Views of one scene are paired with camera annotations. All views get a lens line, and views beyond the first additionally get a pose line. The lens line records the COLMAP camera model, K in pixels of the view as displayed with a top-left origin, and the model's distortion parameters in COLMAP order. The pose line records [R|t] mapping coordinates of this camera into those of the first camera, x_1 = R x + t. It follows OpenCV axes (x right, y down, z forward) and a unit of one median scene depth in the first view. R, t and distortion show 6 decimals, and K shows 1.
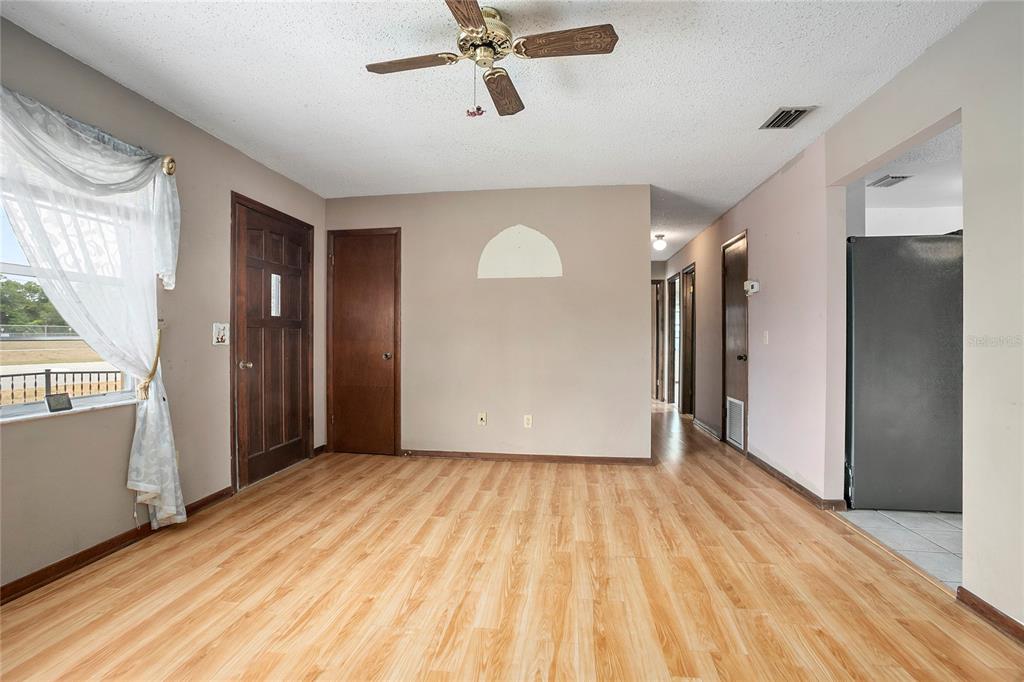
lens RADIAL K [[470.8, 0, 509.5], [0, 470.8, 342.5], [0, 0, 1]] dist [-0.051018, 0.001334]
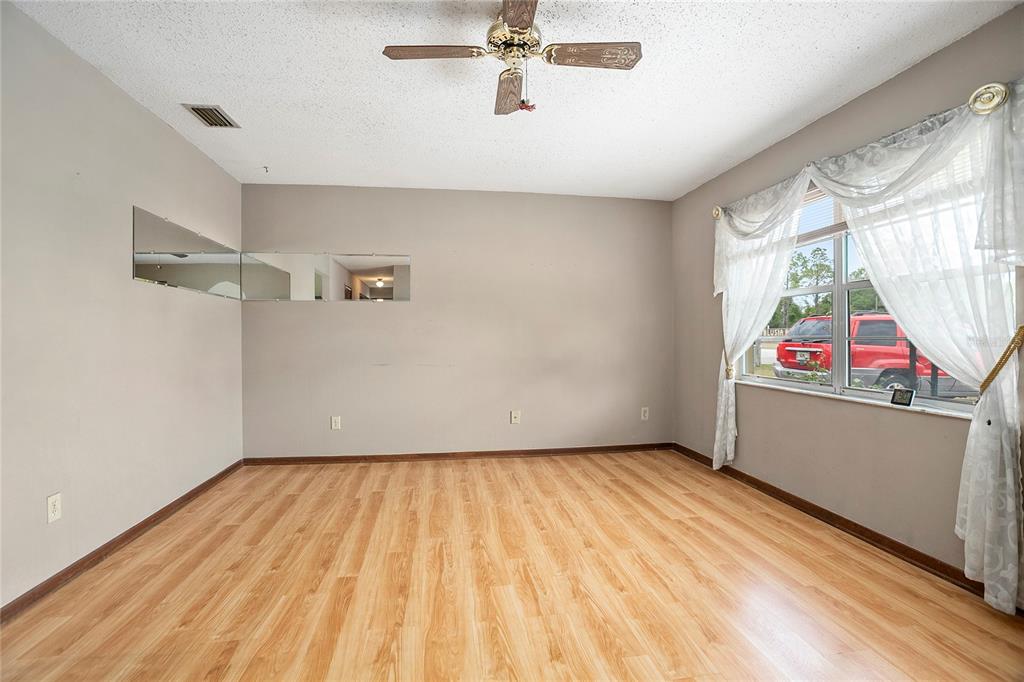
lens RADIAL K [[470.8, 0, 509.3], [0, 470.8, 336.6], [0, 0, 1]] dist [-0.051018, 0.001334]
pose [[-0.961257, -0.001672, -0.275649, 0.240368], [-0.005581, 0.999895, 0.013396, -0.026939], [0.275598, 0.014415, -0.961165, 2.011362]]
